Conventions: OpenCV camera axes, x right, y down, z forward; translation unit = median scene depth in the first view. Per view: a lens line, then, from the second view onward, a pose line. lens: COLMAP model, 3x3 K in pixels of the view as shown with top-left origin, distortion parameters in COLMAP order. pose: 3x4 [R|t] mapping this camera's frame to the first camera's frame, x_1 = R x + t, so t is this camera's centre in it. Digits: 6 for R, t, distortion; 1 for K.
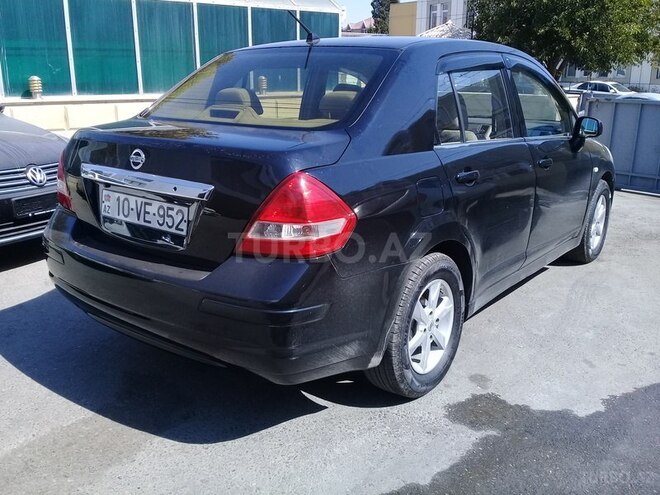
lens RADIAL K [[609.2, 0, 328.1], [0, 609.2, 245.5], [0, 0, 1]] dist [-0.000679, 0.000000]
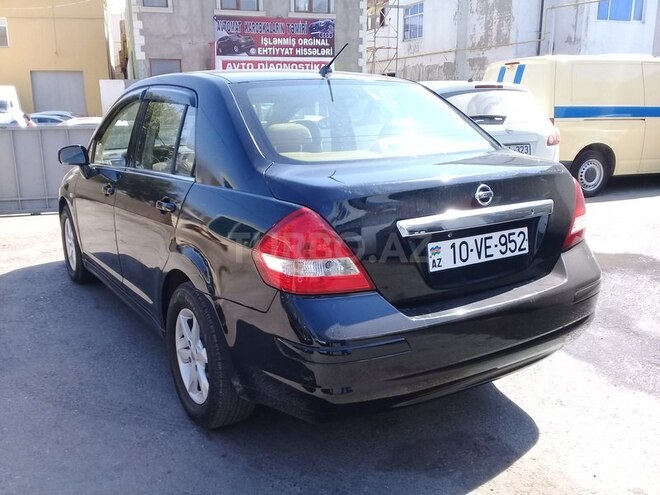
lens RADIAL K [[609.2, 0, 328.3], [0, 609.2, 249.4], [0, 0, 1]] dist [-0.000679, 0.000000]
pose [[0.369744, -0.241008, 0.897332, -1.289841], [0.269134, 0.952150, 0.144835, -0.265115], [-0.889301, 0.187951, 0.416915, 0.831442]]
